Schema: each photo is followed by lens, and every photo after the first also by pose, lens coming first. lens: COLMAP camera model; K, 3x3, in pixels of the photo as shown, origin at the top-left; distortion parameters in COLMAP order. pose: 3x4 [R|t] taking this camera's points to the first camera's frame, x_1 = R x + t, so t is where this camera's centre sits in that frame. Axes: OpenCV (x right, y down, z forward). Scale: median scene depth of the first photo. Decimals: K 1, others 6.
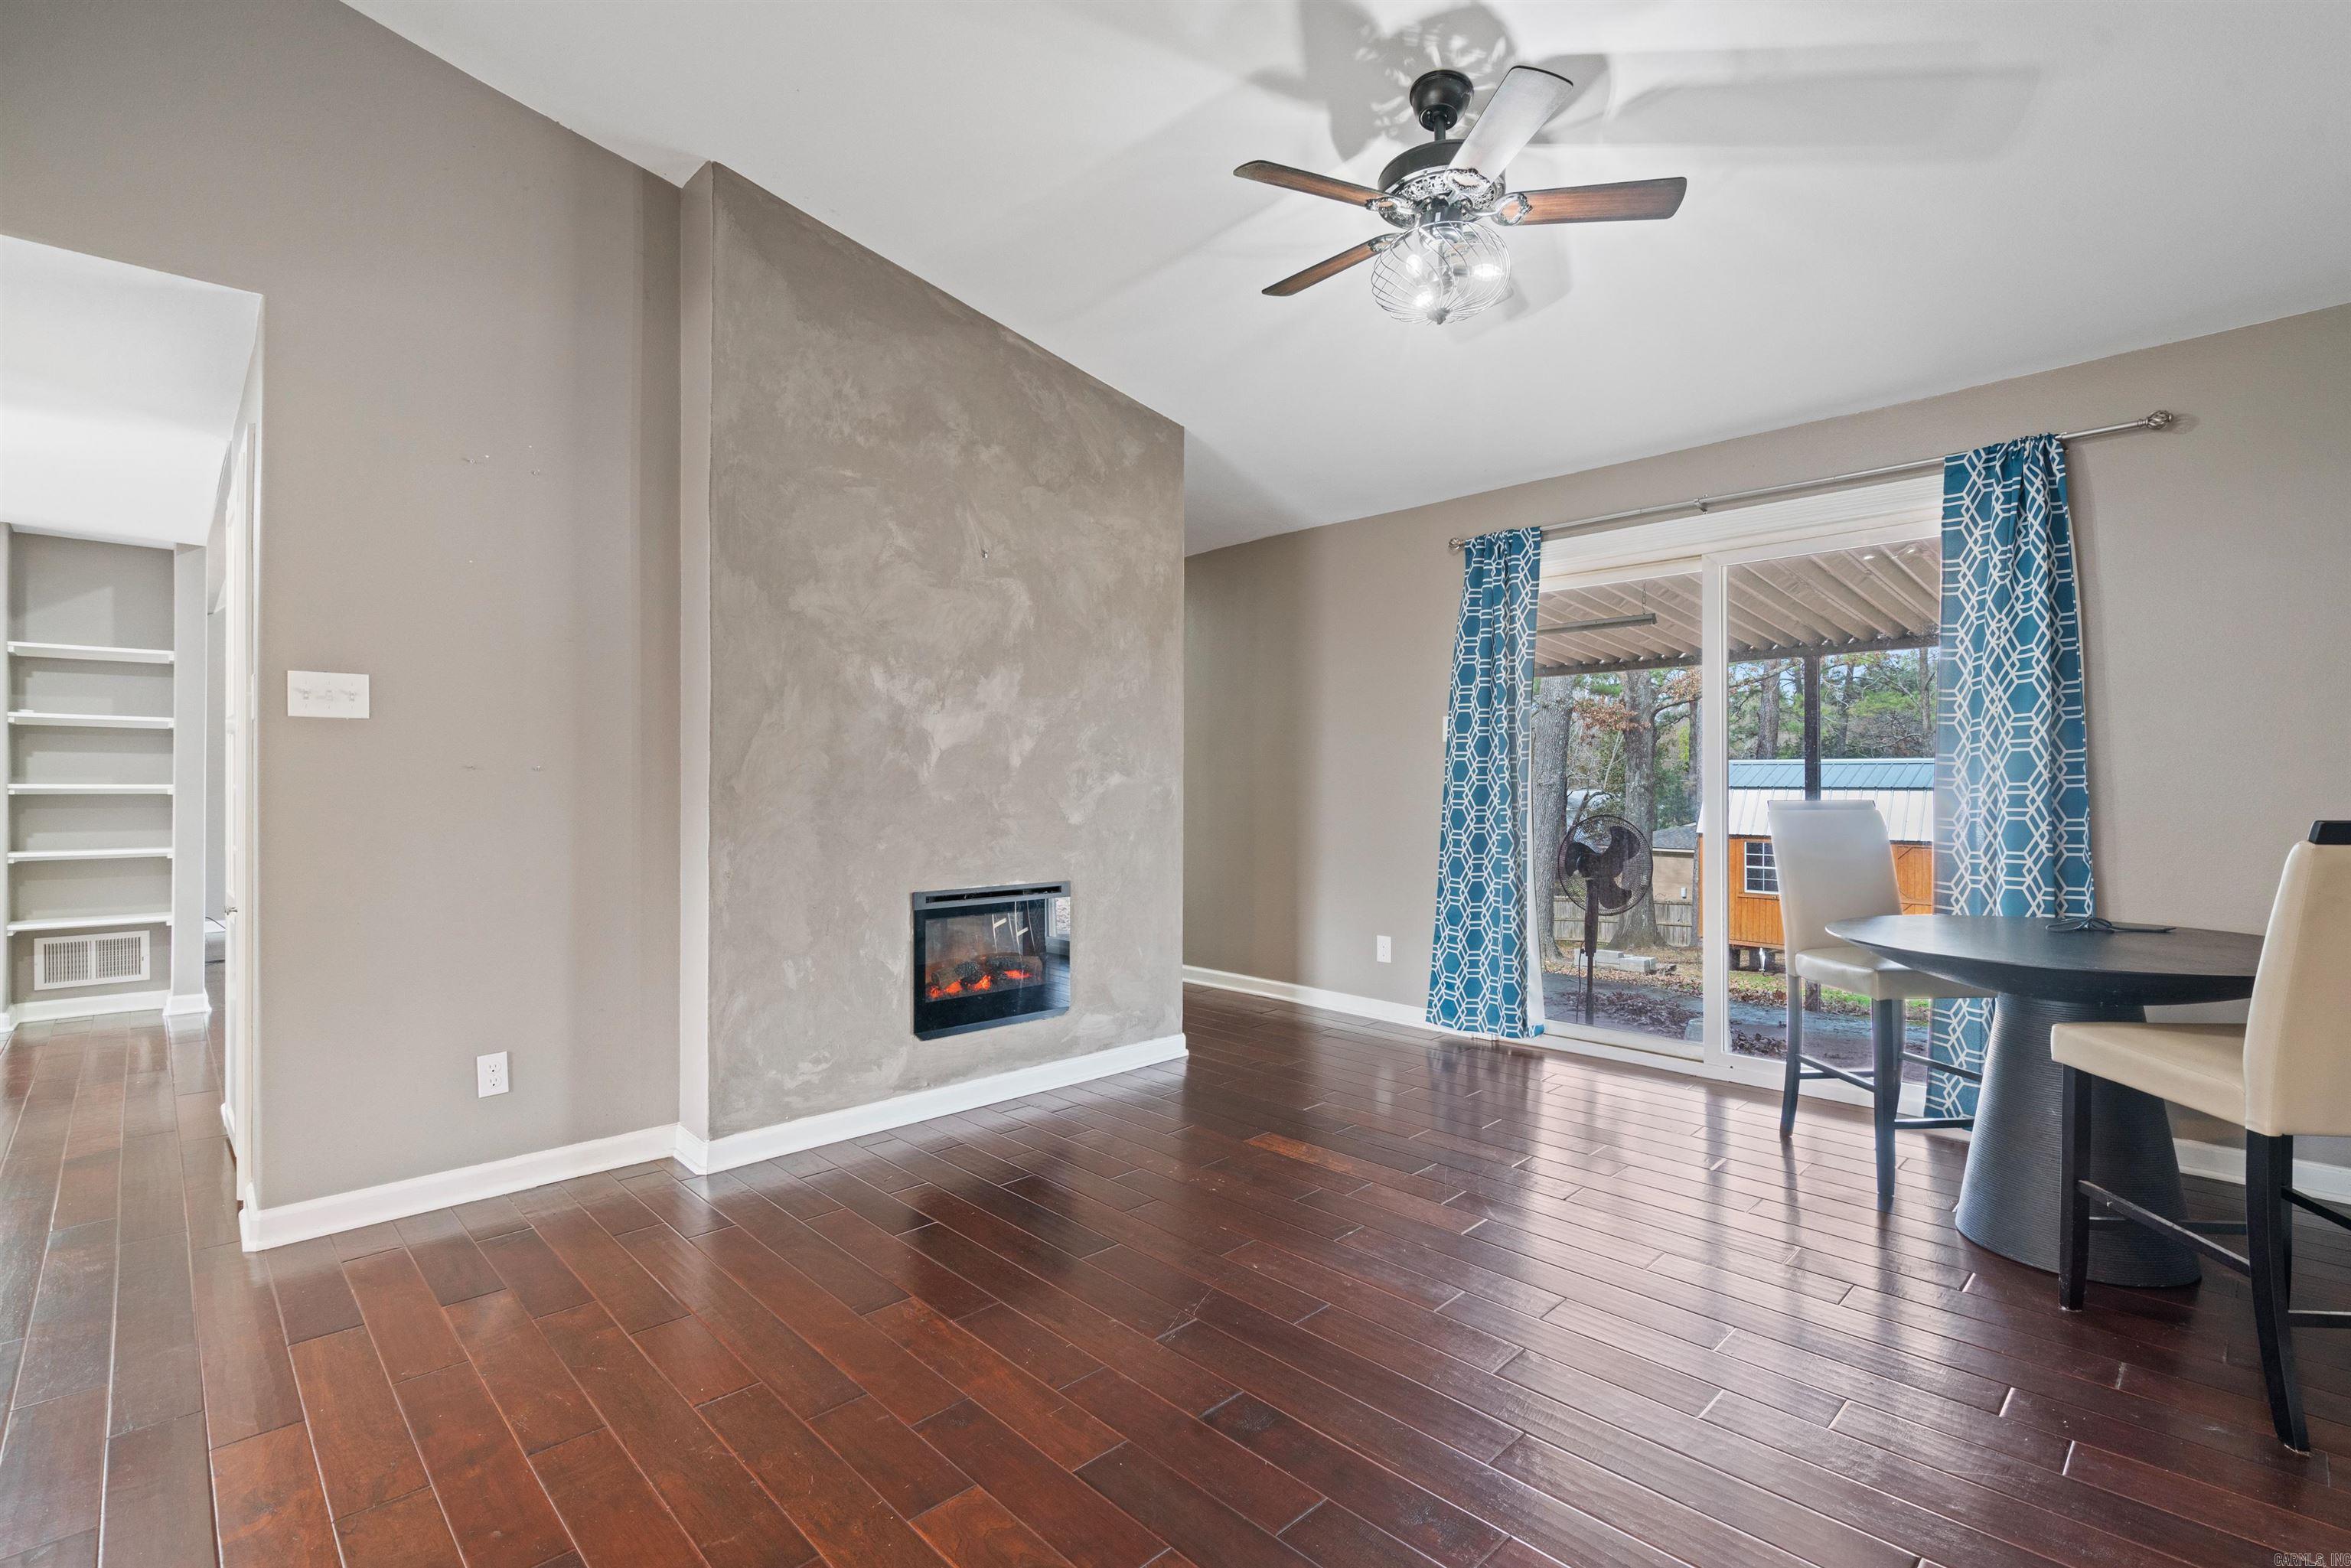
lens RADIAL K [[1074.9, 0, 1177.2], [0, 1074.9, 779.5], [0, 0, 1]] dist [-0.006505, 0.003805]
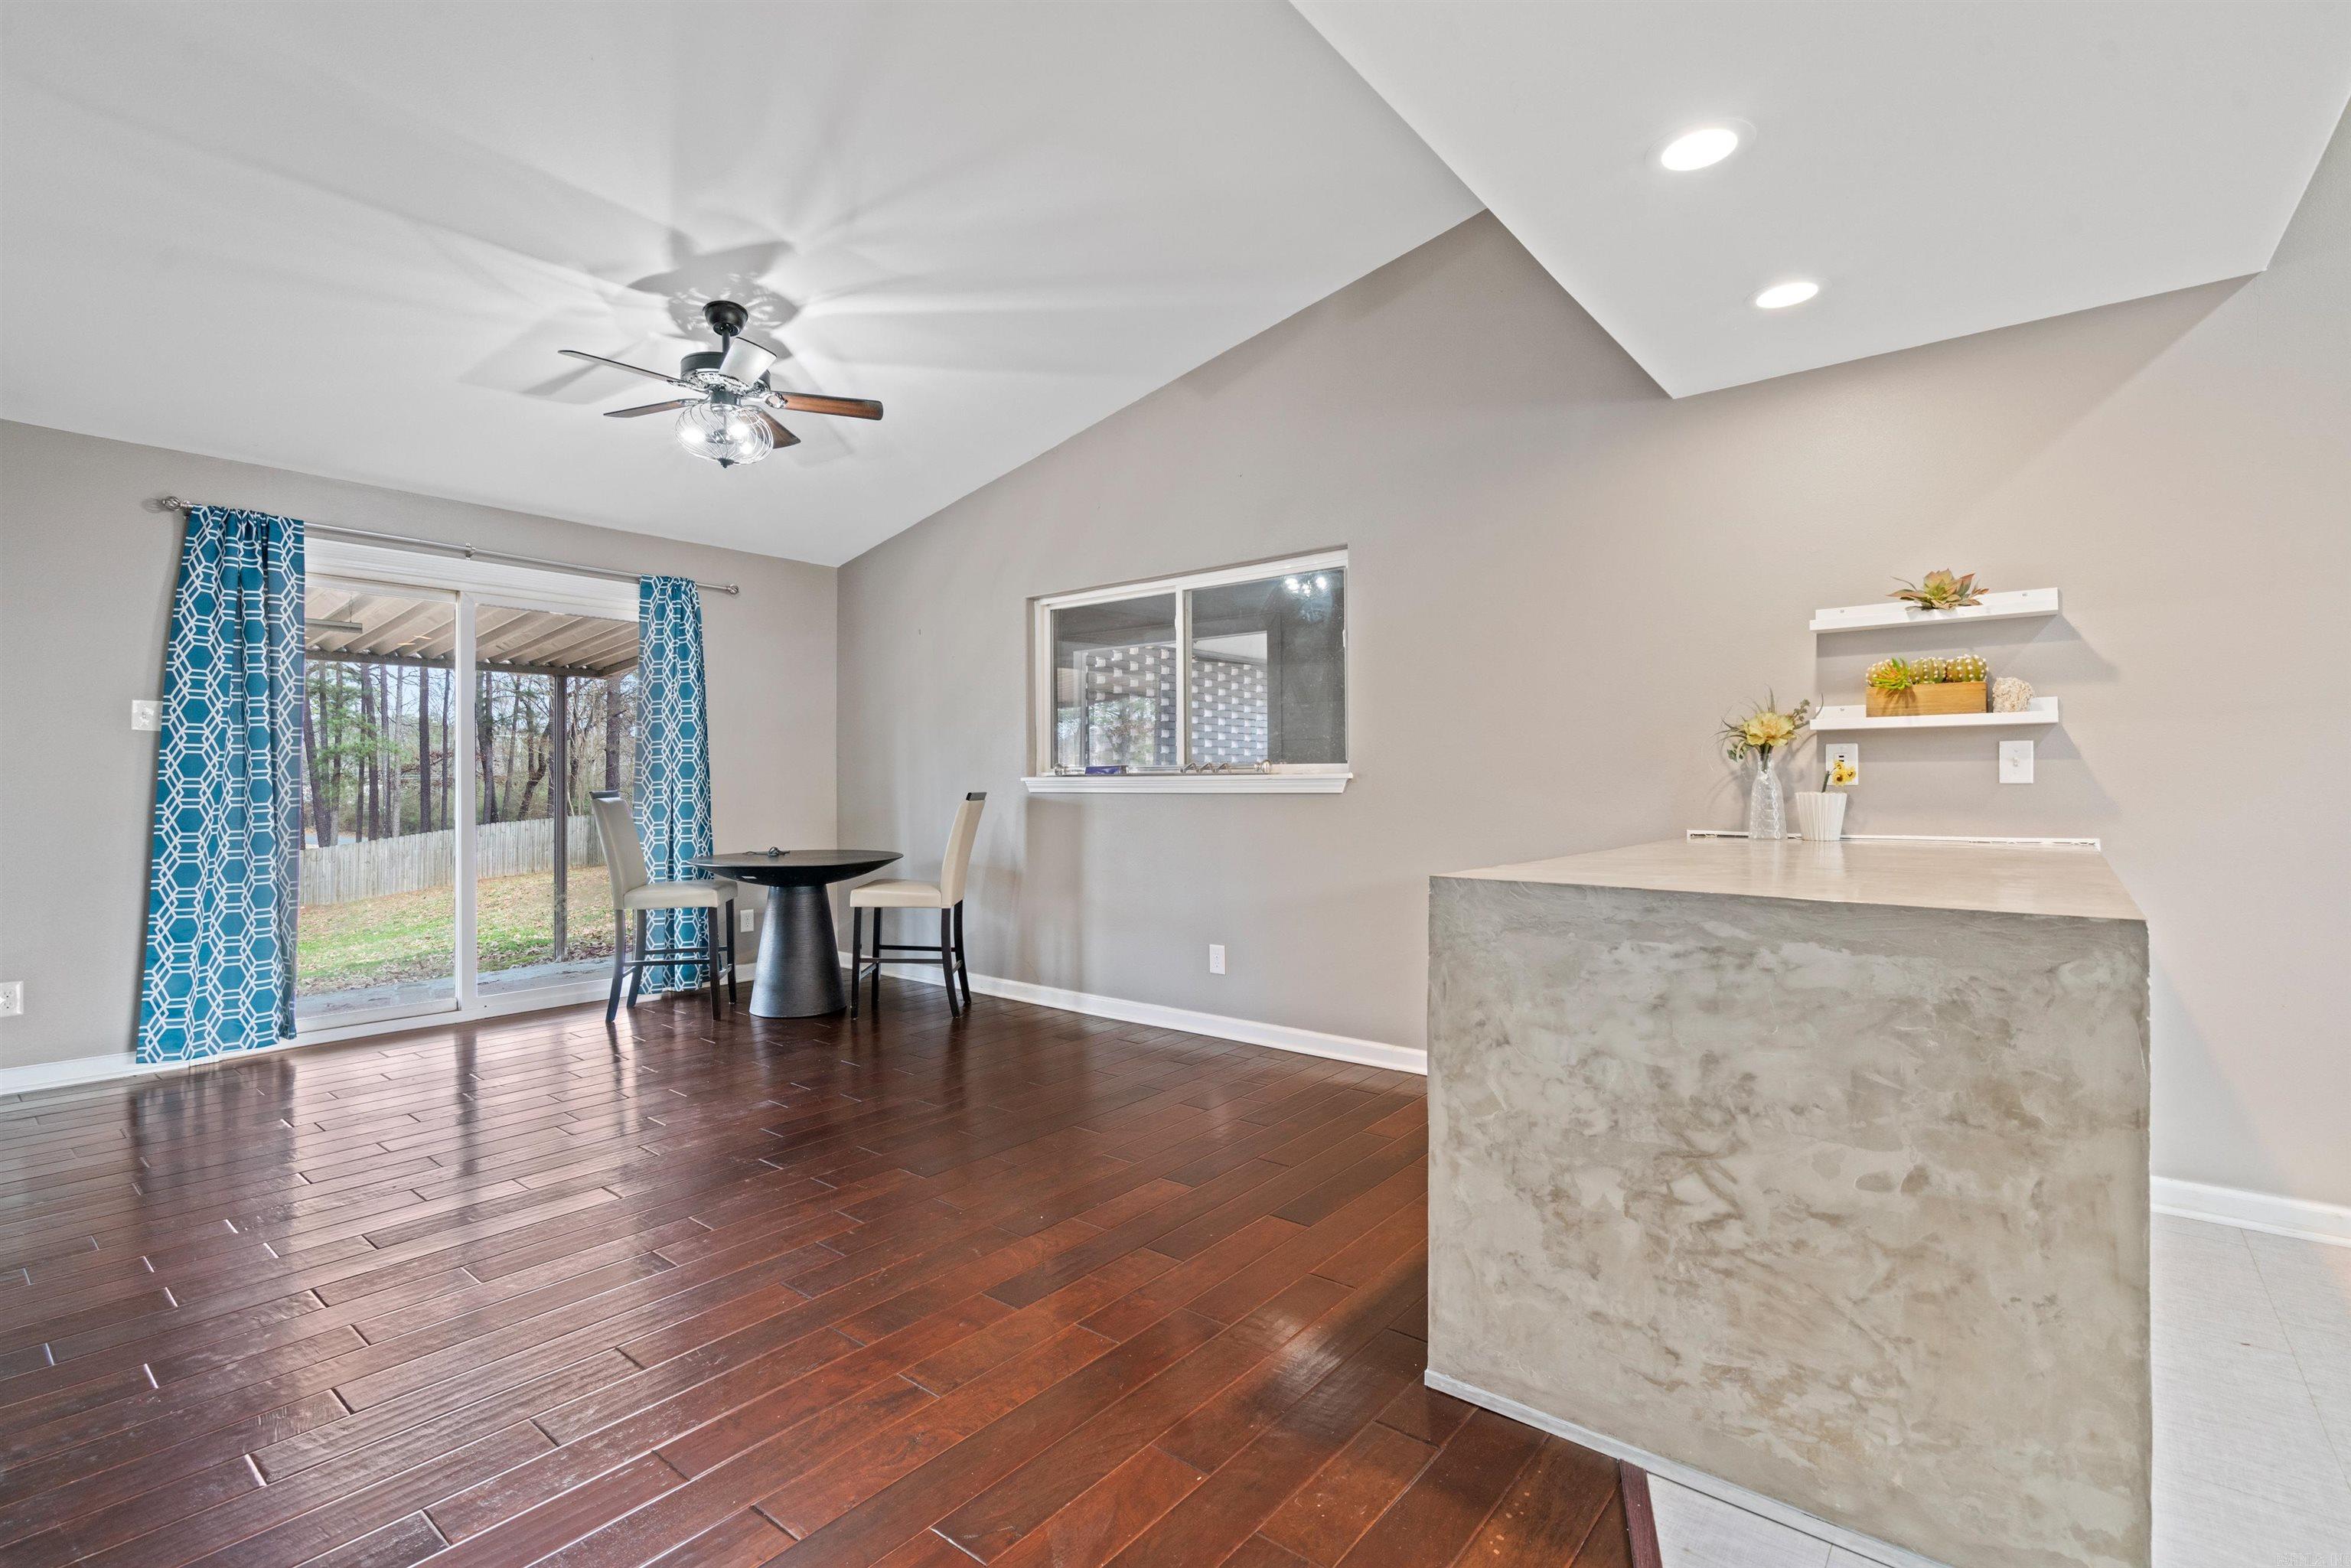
lens RADIAL K [[1074.9, 0, 1157.7], [0, 1074.9, 782.6], [0, 0, 1]] dist [-0.006505, 0.003805]
pose [[-0.118442, 0.000445, 0.992961, -0.739970], [-0.002545, 0.999996, -0.000751, 0.004915], [-0.992958, -0.002616, -0.118441, 0.332454]]
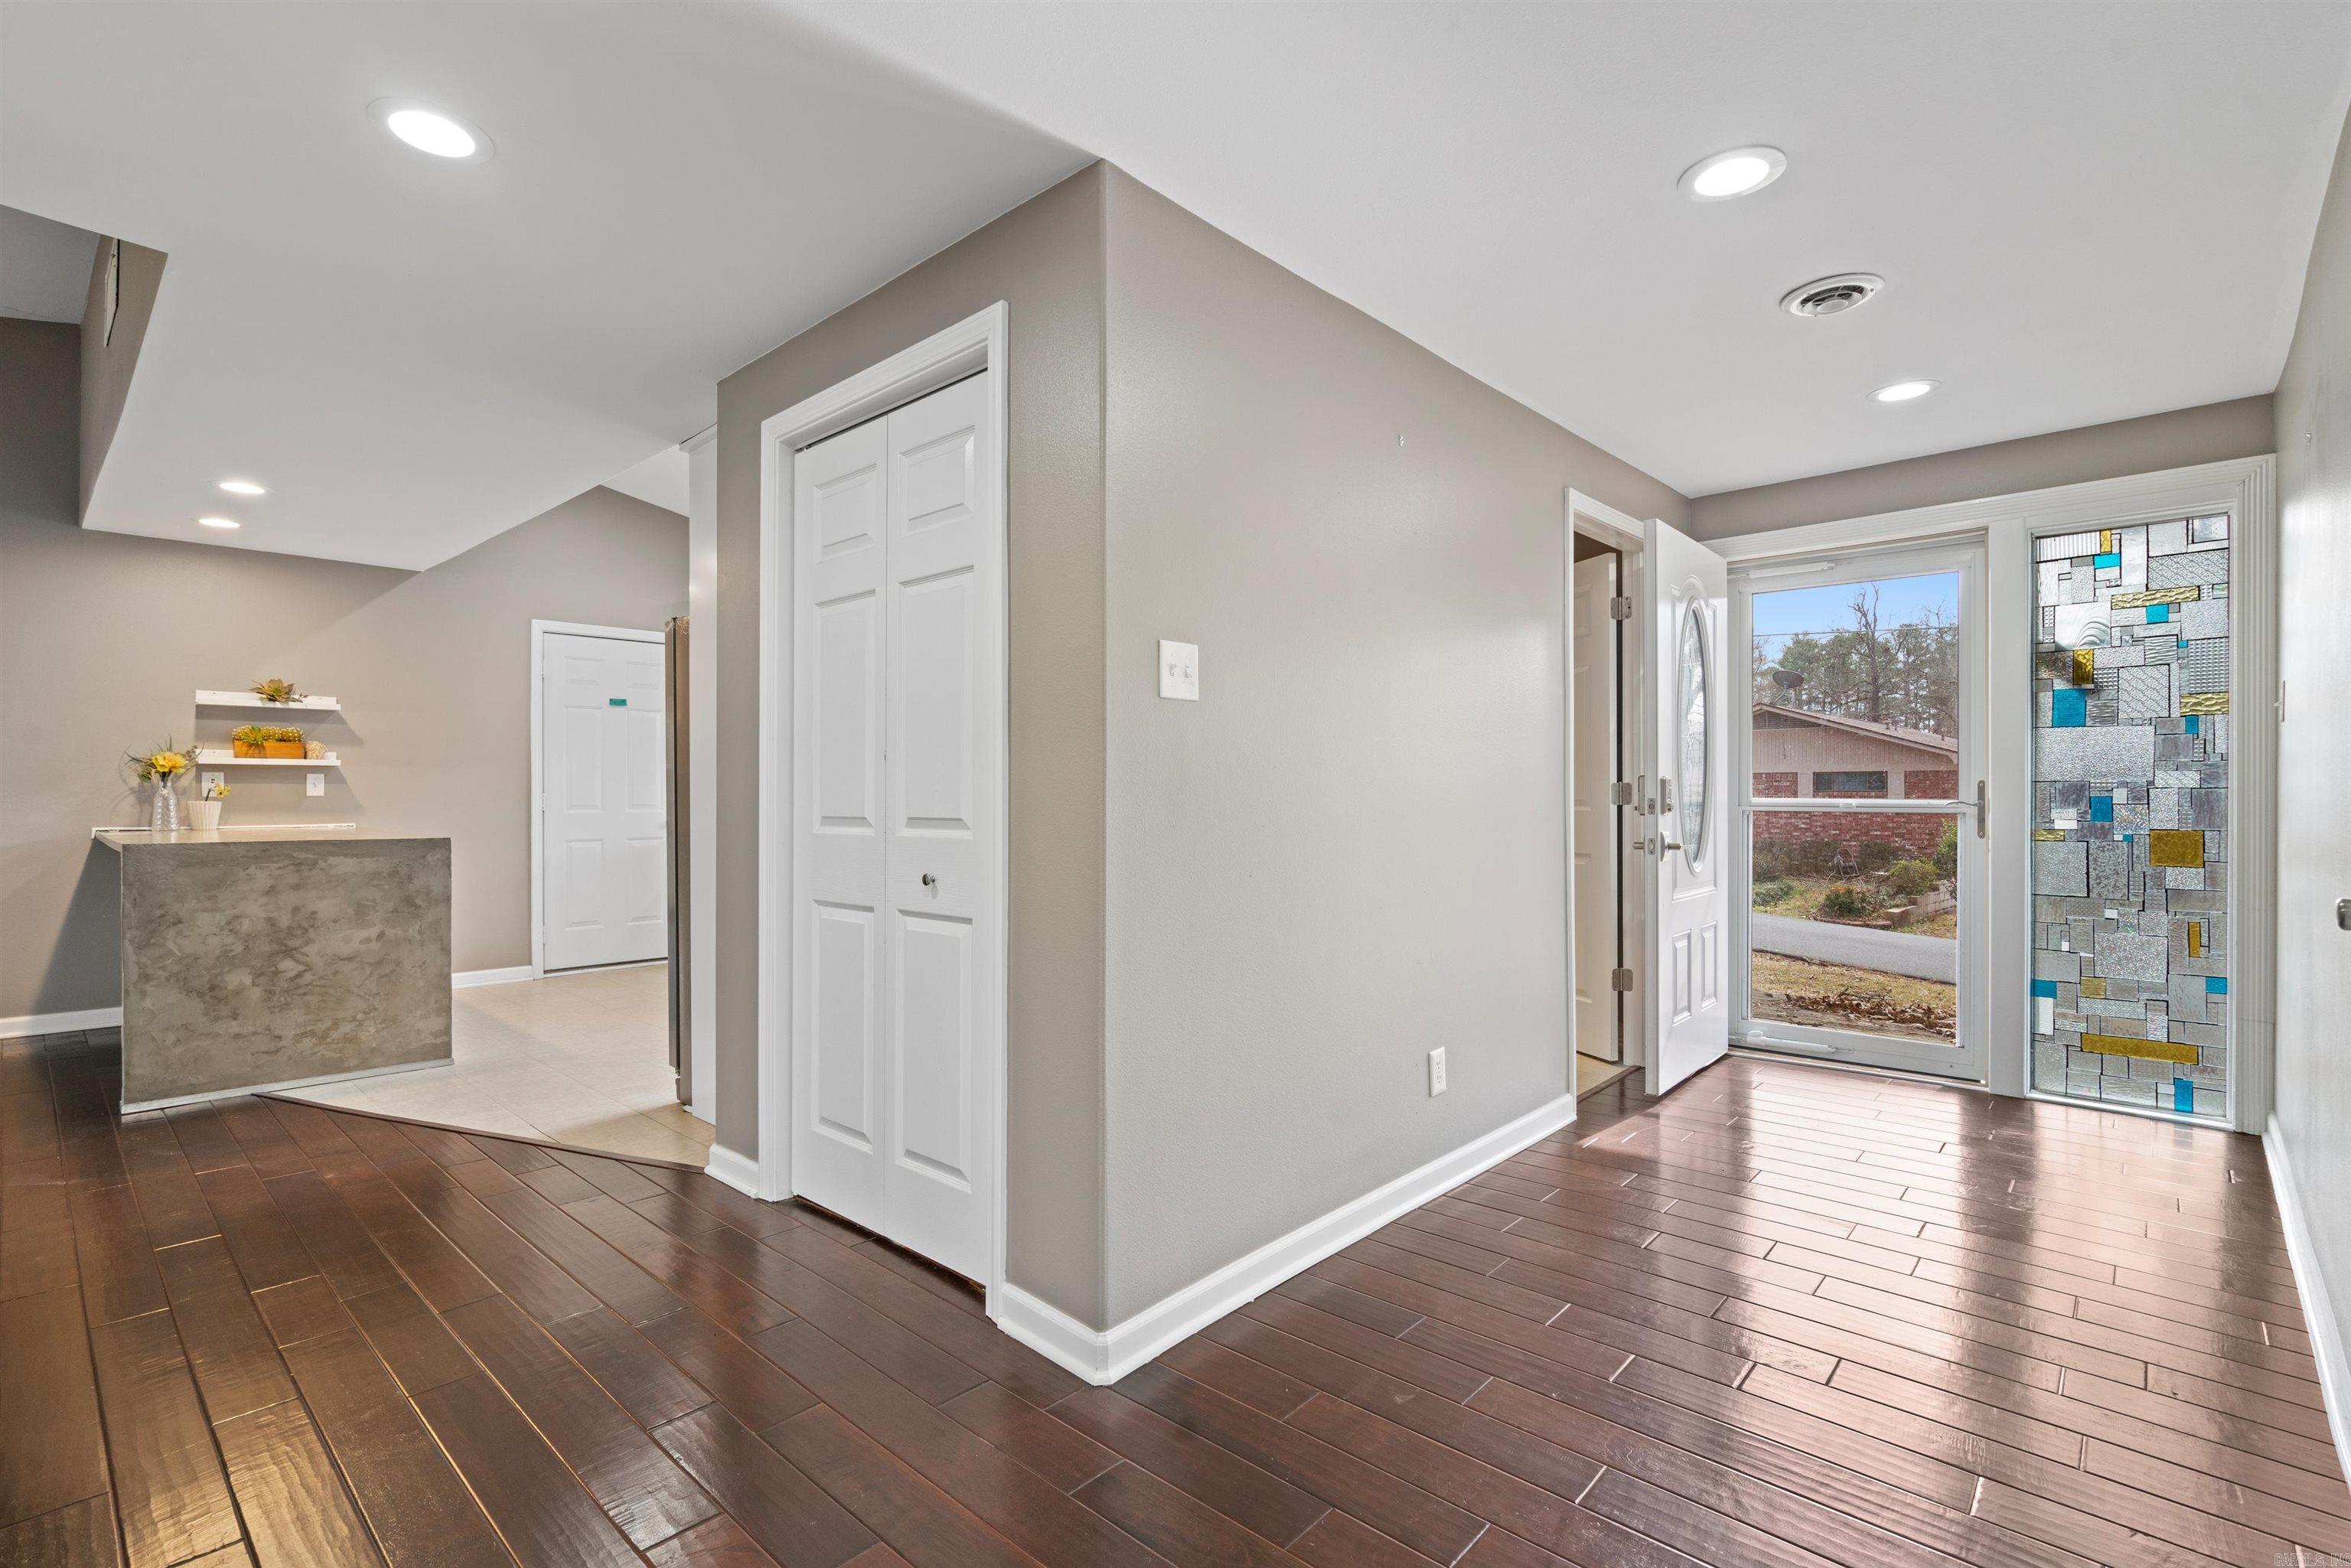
lens RADIAL K [[1074.9, 0, 1157.9], [0, 1074.9, 798.5], [0, 0, 1]] dist [-0.006505, 0.003805]
pose [[-0.998455, -0.002352, -0.055524, -1.065172], [-0.002166, 0.999992, -0.003414, 0.008392], [0.055531, -0.003289, -0.998452, 1.034265]]
